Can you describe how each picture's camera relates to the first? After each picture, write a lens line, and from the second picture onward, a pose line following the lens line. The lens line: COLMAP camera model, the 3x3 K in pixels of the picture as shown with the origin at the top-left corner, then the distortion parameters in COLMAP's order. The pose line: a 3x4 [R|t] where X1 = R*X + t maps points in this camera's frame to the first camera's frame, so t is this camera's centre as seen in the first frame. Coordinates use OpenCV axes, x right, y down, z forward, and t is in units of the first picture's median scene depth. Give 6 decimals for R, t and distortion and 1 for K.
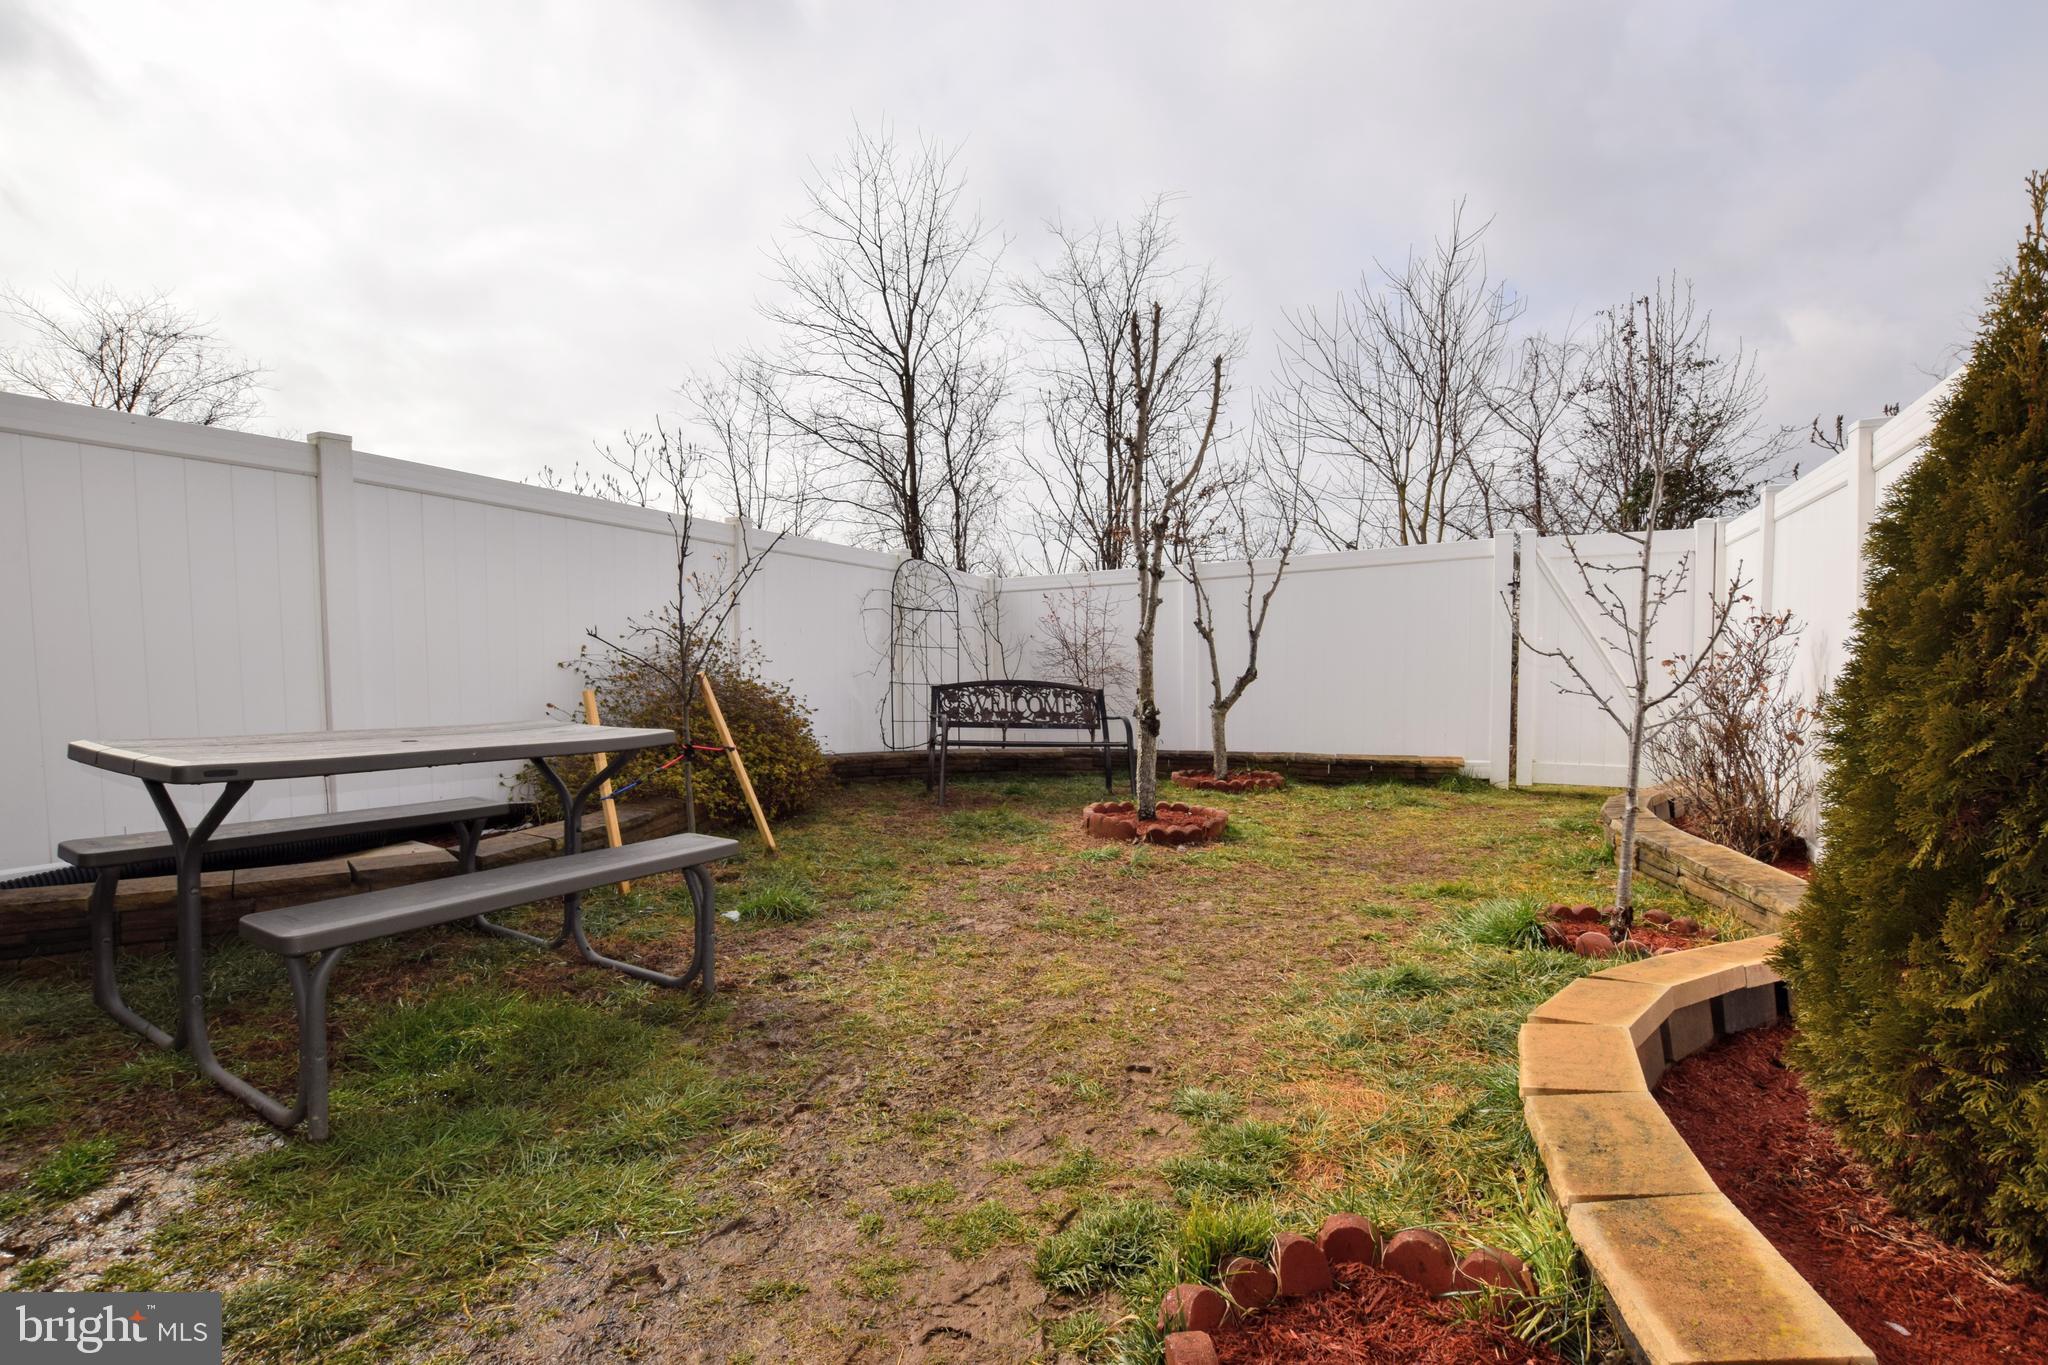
lens RADIAL K [[911.2, 0, 1026.8], [0, 911.2, 688.2], [0, 0, 1]] dist [-0.032291, 0.004739]
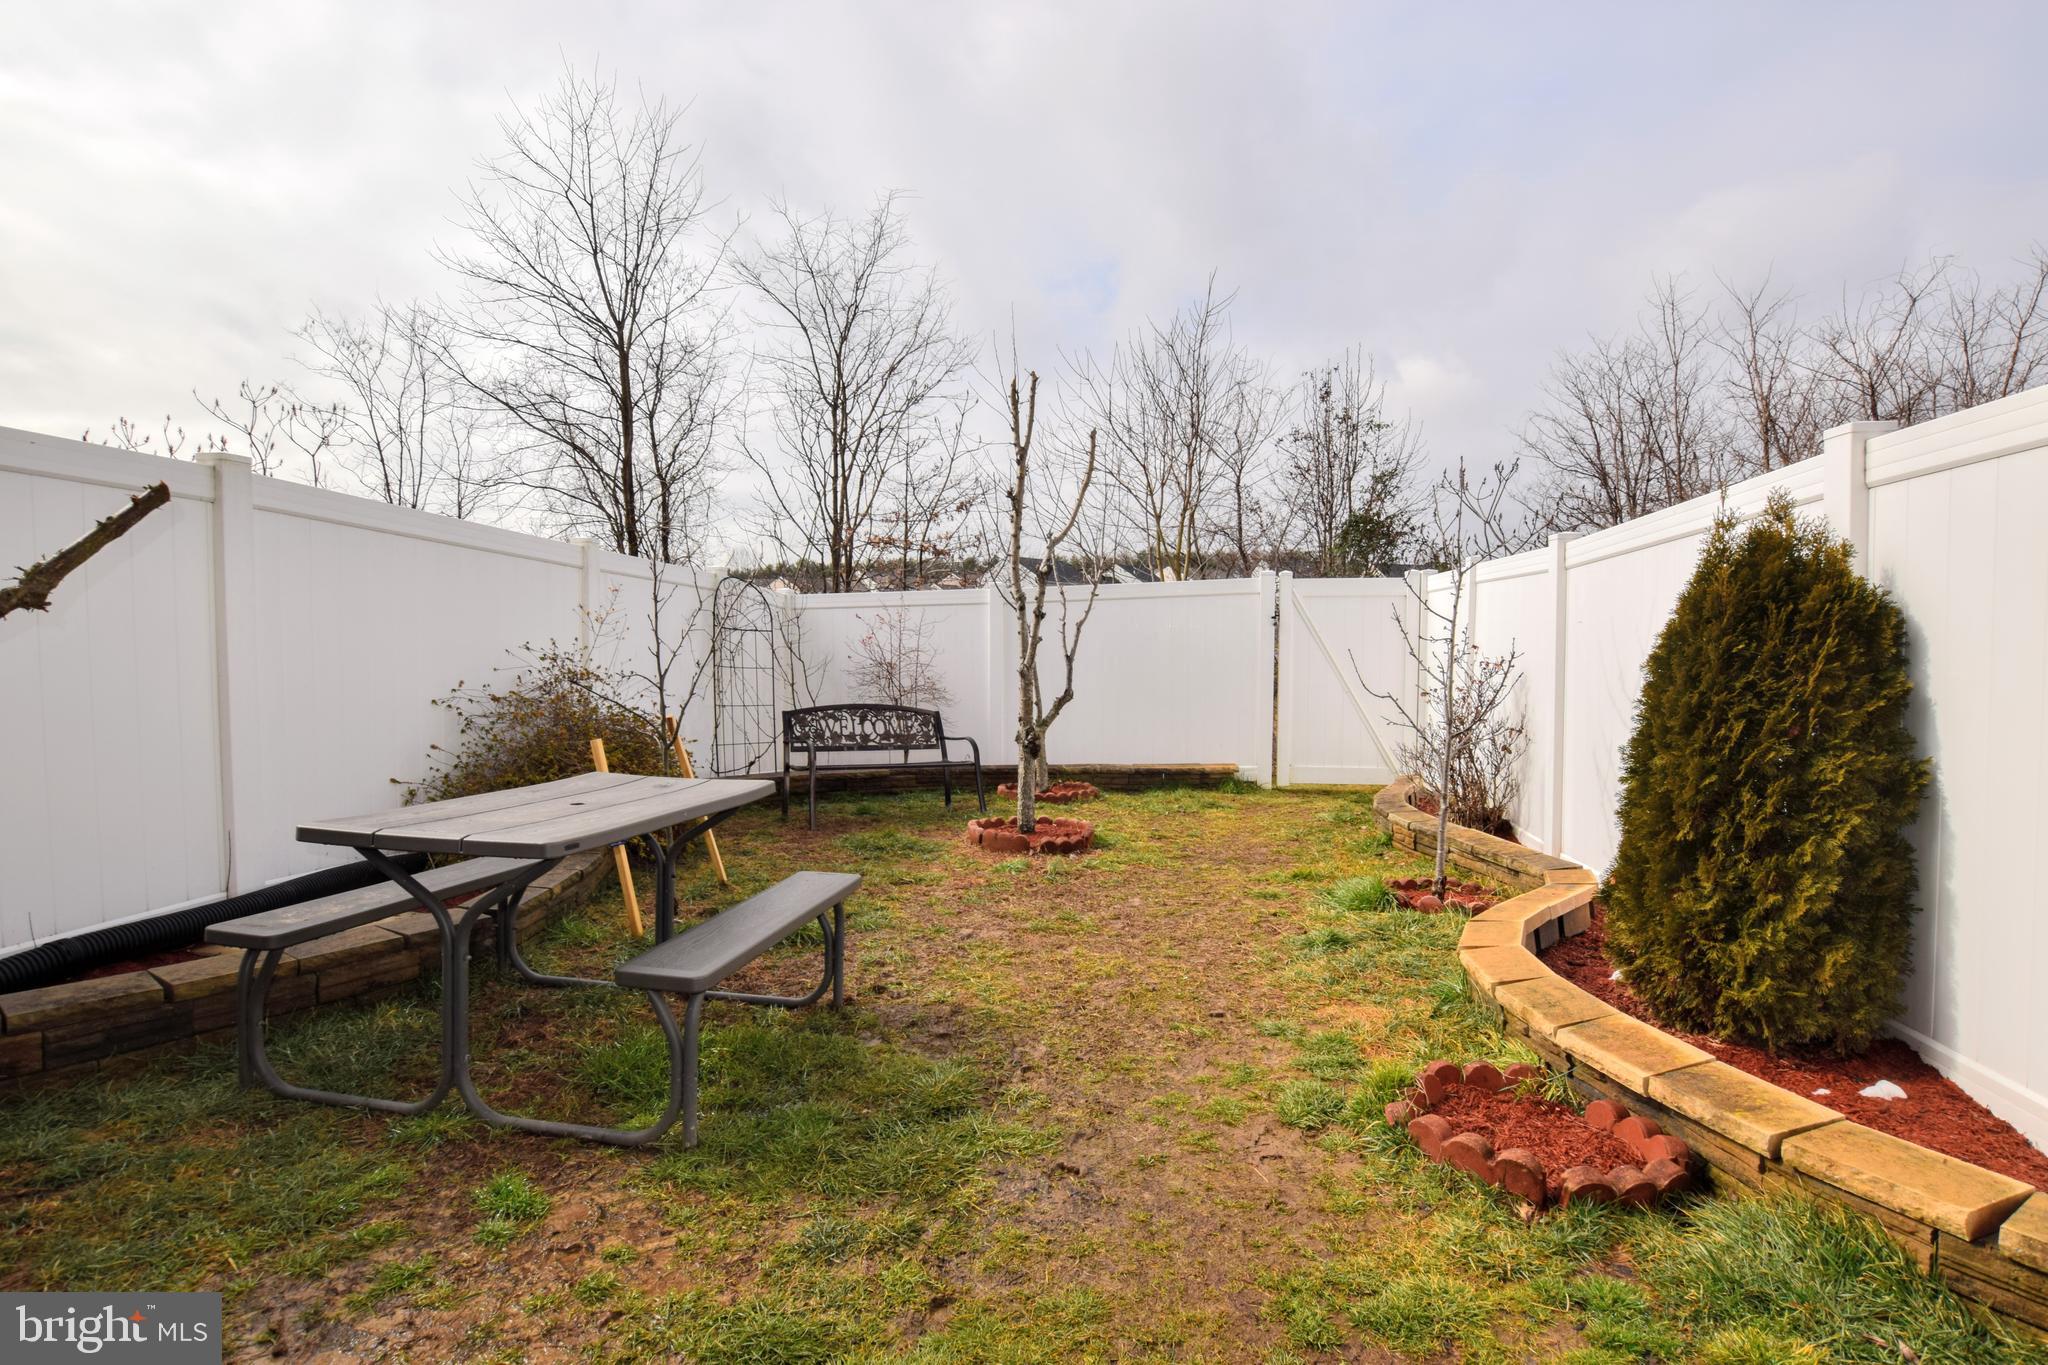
lens RADIAL K [[987.2, 0, 1010.8], [0, 987.2, 690.1], [0, 0, 1]] dist [-0.028755, 0.000937]
pose [[0.940892, -0.008981, 0.338587, -0.298828], [0.006714, 0.999947, 0.007866, -0.041710], [-0.338639, -0.005128, 0.940902, -0.138671]]
